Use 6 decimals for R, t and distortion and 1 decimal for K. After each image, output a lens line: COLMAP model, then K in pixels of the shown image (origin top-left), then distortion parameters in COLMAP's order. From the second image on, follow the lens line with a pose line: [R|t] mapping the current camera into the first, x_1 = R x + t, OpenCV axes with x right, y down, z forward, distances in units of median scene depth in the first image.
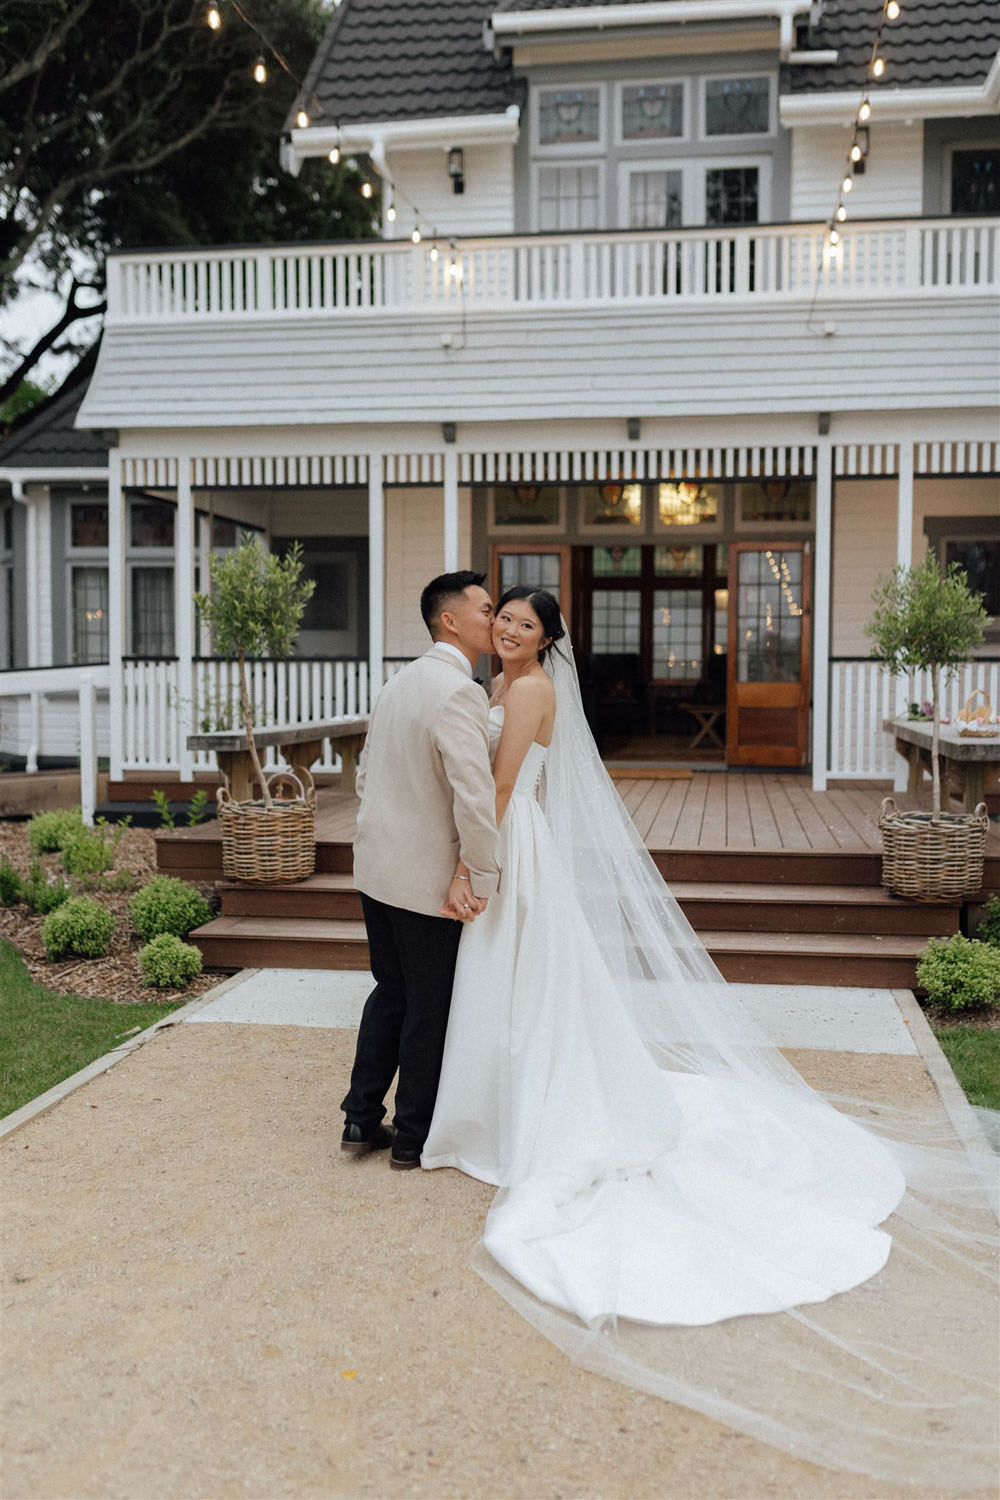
lens RADIAL K [[1428.3, 0, 500.0], [0, 1428.3, 750.0], [0, 0, 1]] dist [-0.017357, -0.005821]
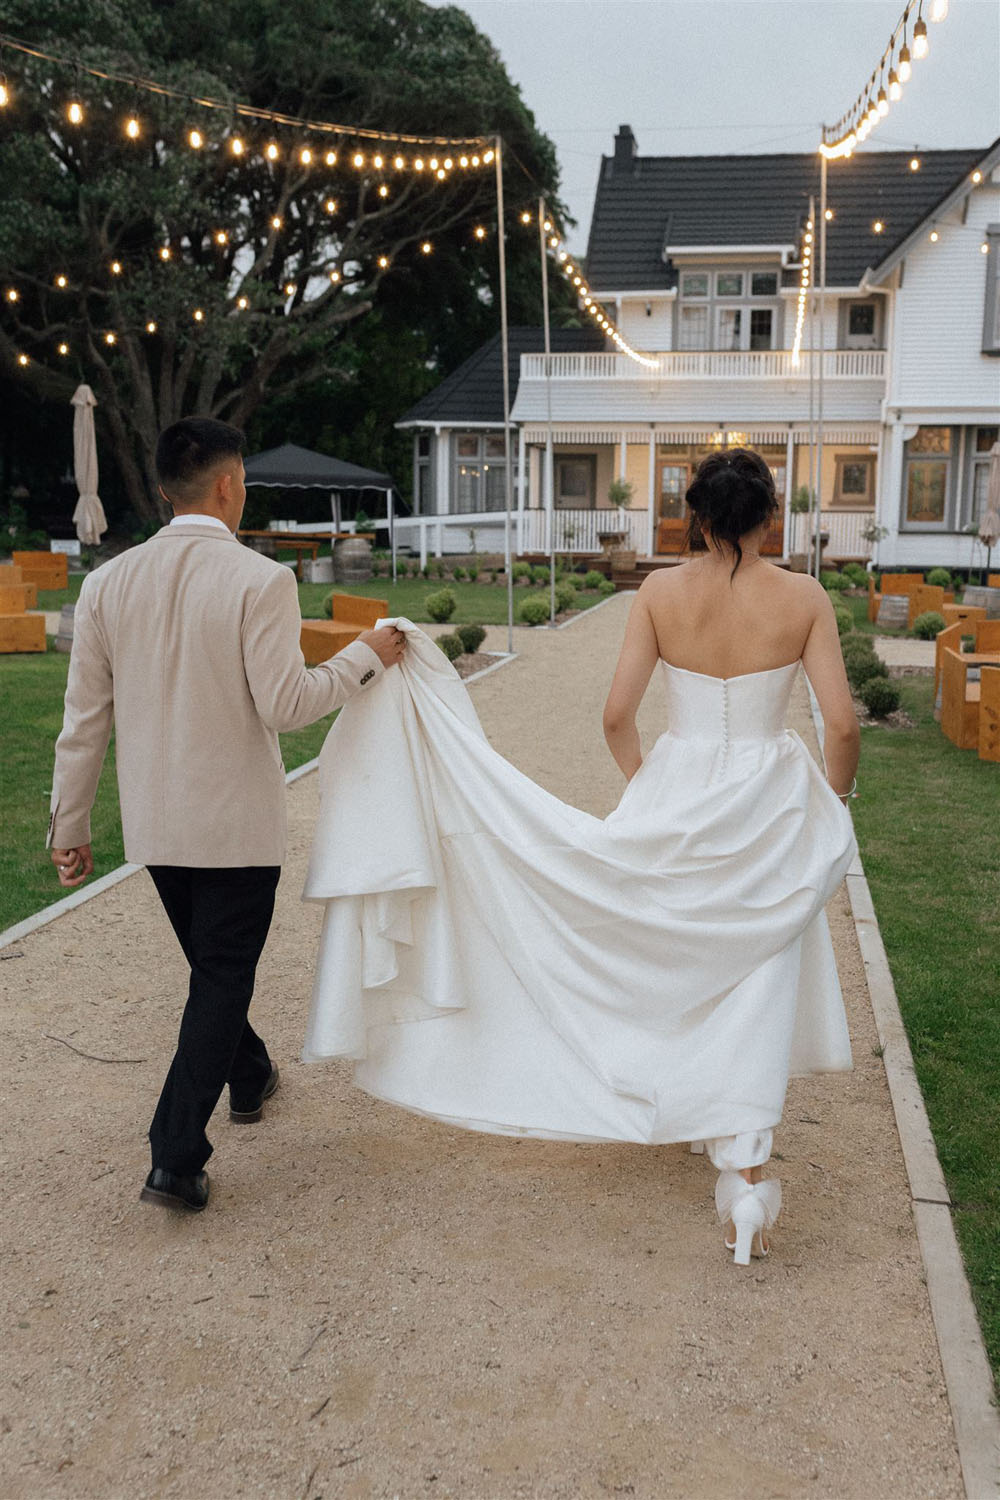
lens RADIAL K [[1515.3, 0, 500.0], [0, 1515.3, 750.0], [0, 0, 1]] dist [0.002320, -0.009811]
pose [[0.999774, 0.007435, -0.019935, -0.233608], [-0.005425, 0.995066, 0.099062, 0.094943], [0.020573, -0.098931, 0.994882, -1.709007]]
